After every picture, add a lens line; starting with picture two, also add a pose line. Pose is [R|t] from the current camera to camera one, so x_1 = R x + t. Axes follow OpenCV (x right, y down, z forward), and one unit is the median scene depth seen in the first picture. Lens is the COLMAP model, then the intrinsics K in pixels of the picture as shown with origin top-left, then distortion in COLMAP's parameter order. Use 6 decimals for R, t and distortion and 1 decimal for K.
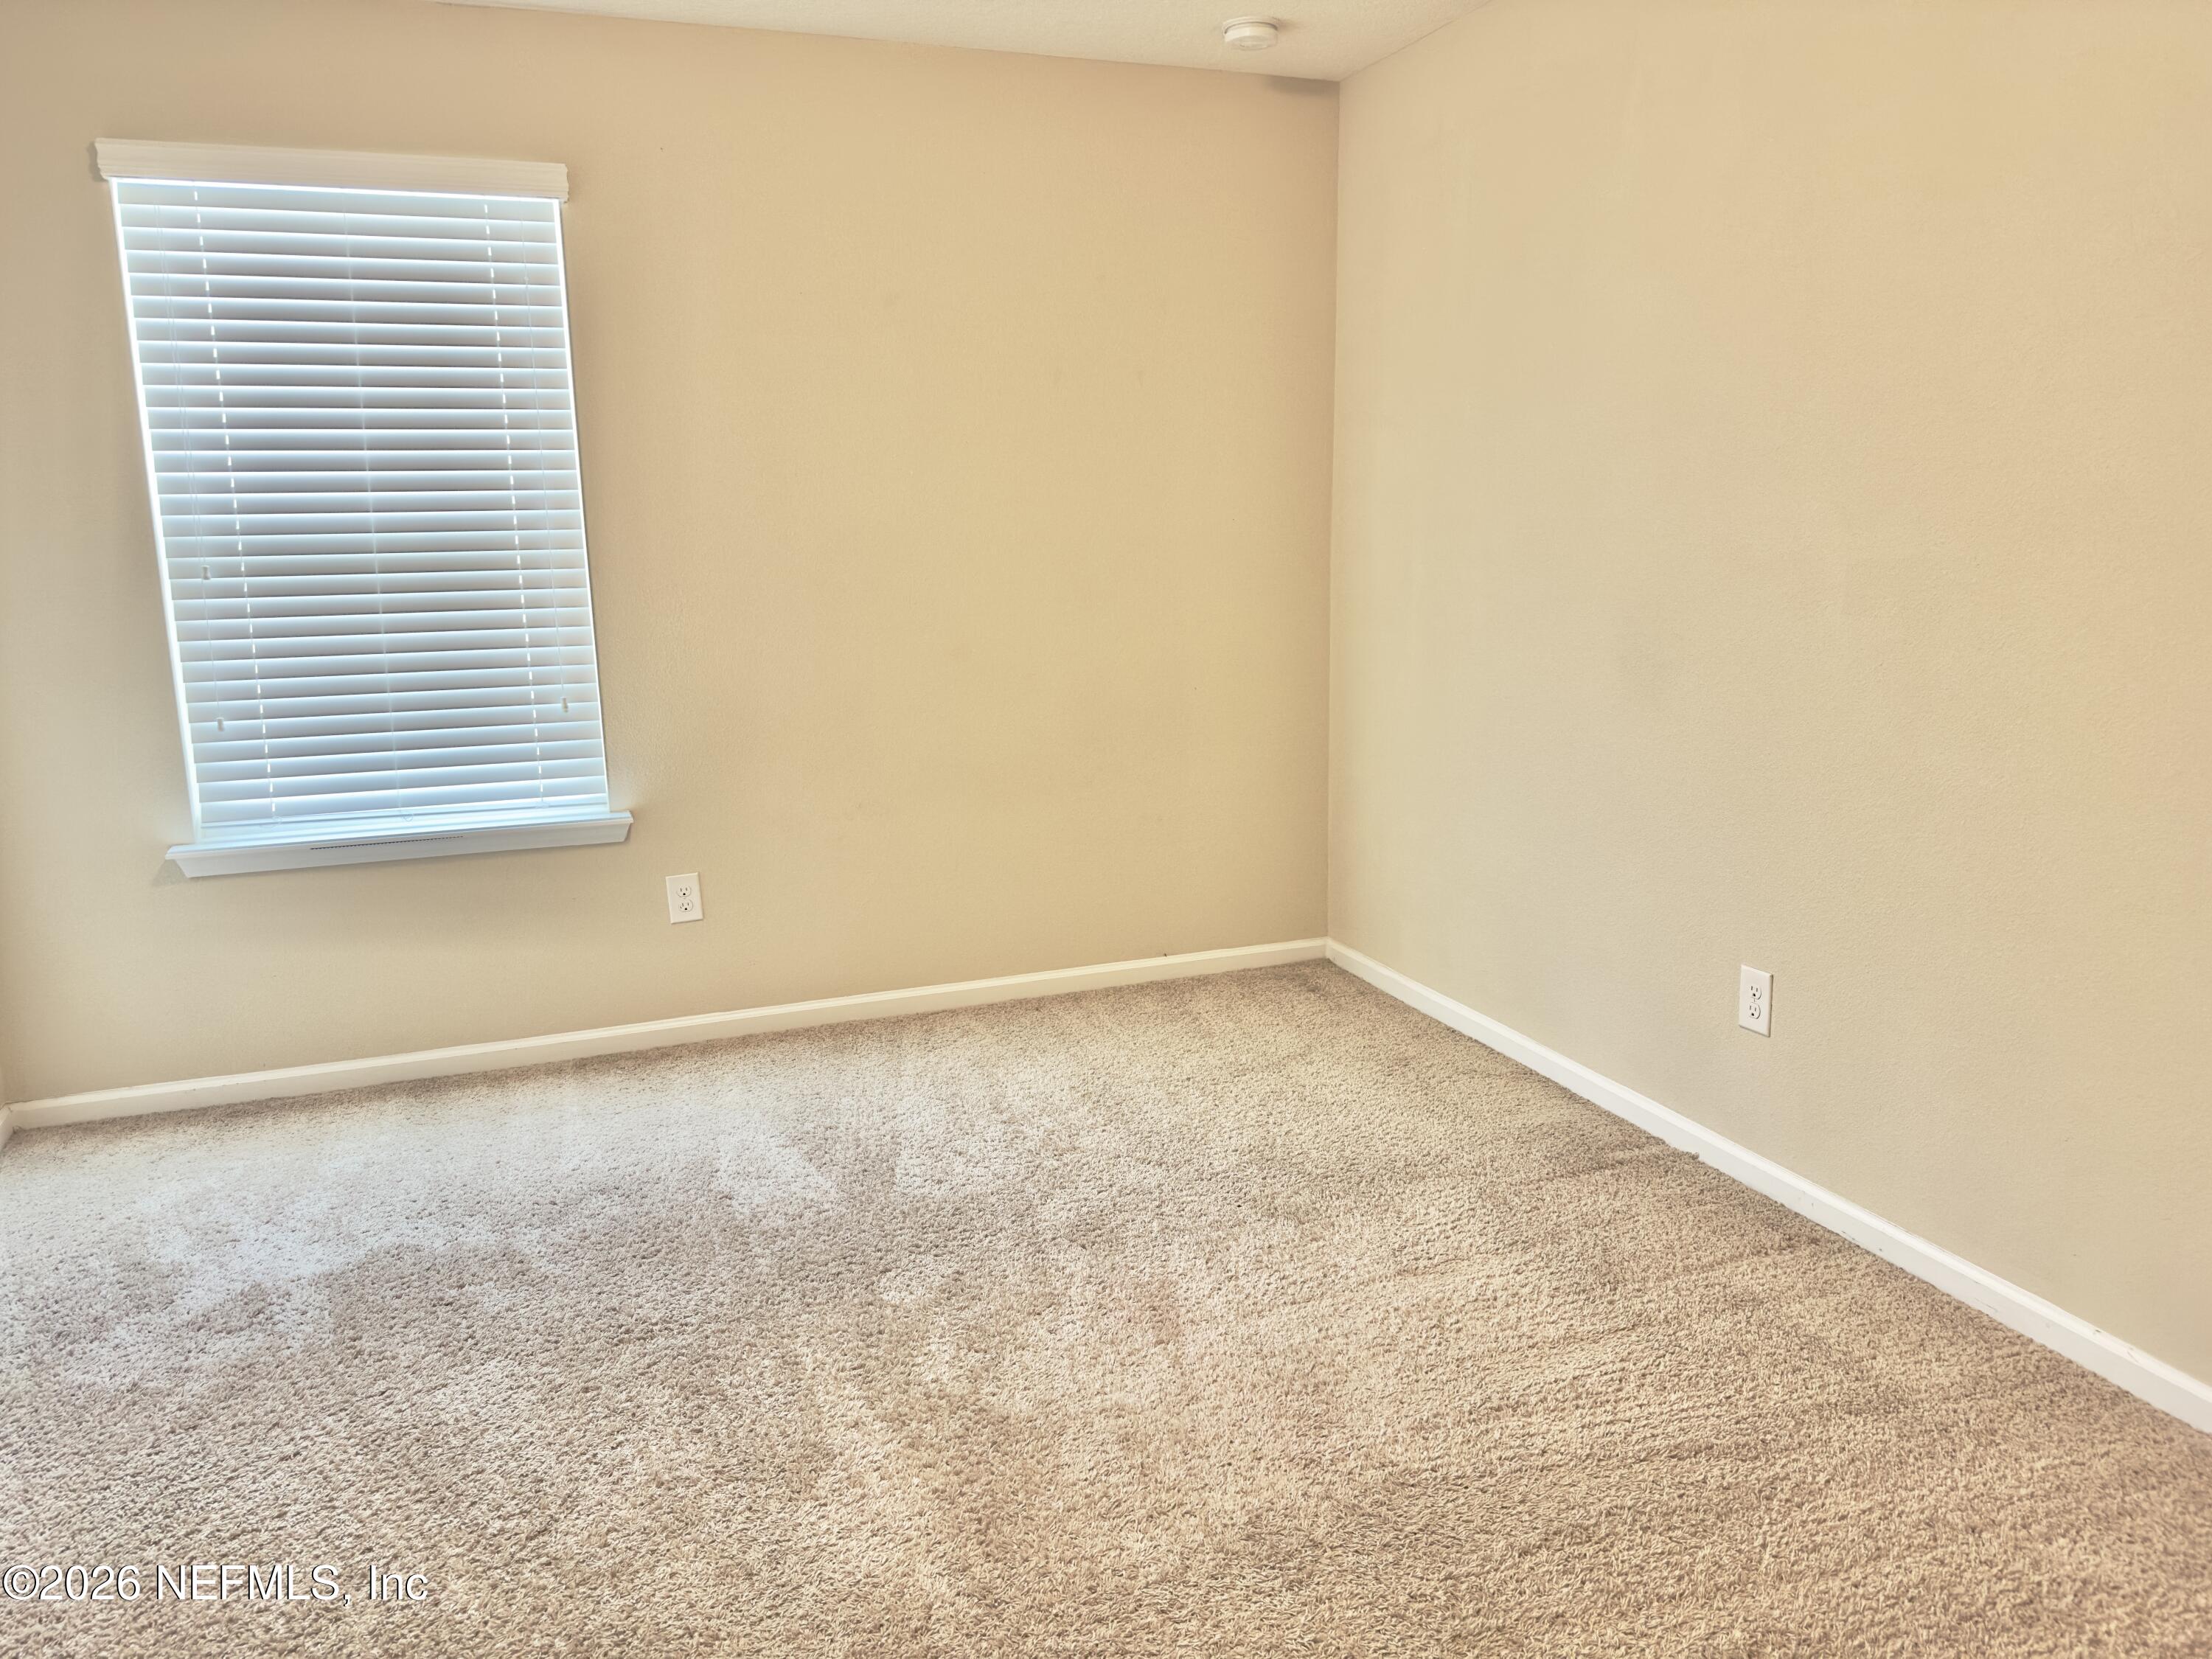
lens RADIAL K [[1560.9, 0, 1110.6], [0, 1560.9, 822.7], [0, 0, 1]] dist [0.045935, -0.020965]
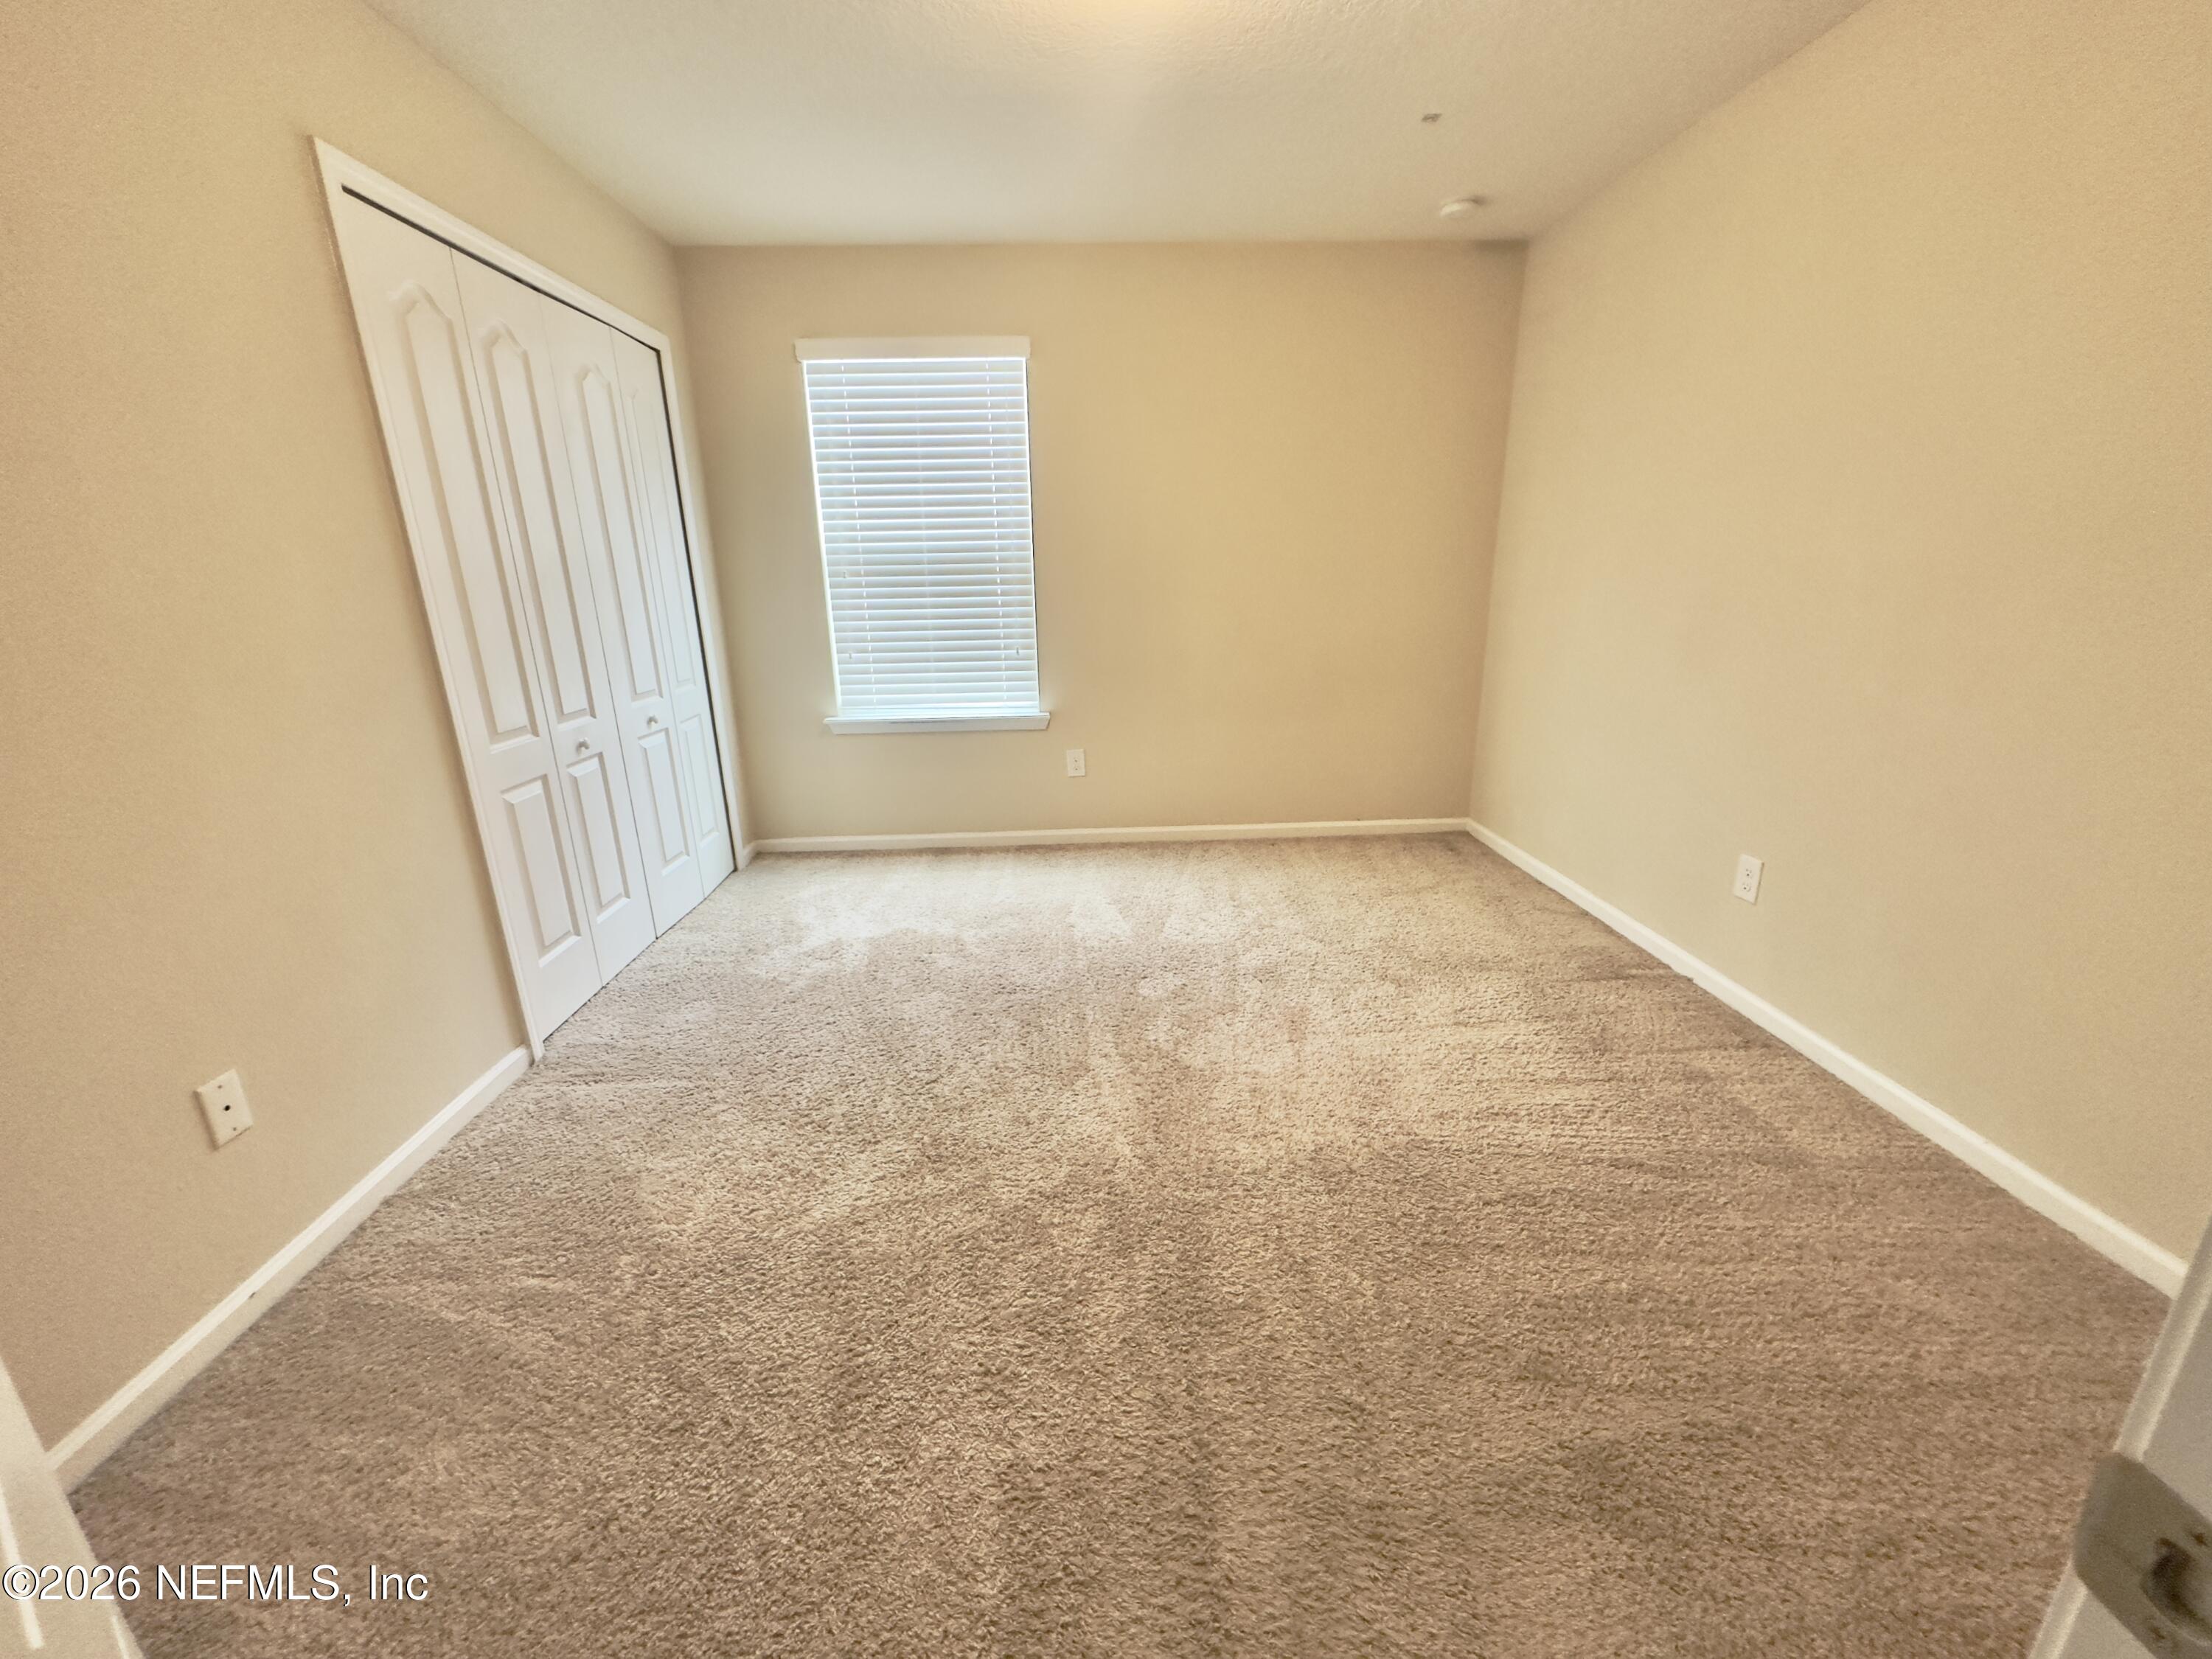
lens RADIAL K [[883.8, 0, 1112.1], [0, 883.8, 822.1], [0, 0, 1]] dist [0.032743, -0.000443]
pose [[0.954128, 0.087559, -0.286311, 0.100618], [-0.061256, 0.993142, 0.099584, 0.018082], [0.293067, -0.077478, 0.952947, 0.062218]]
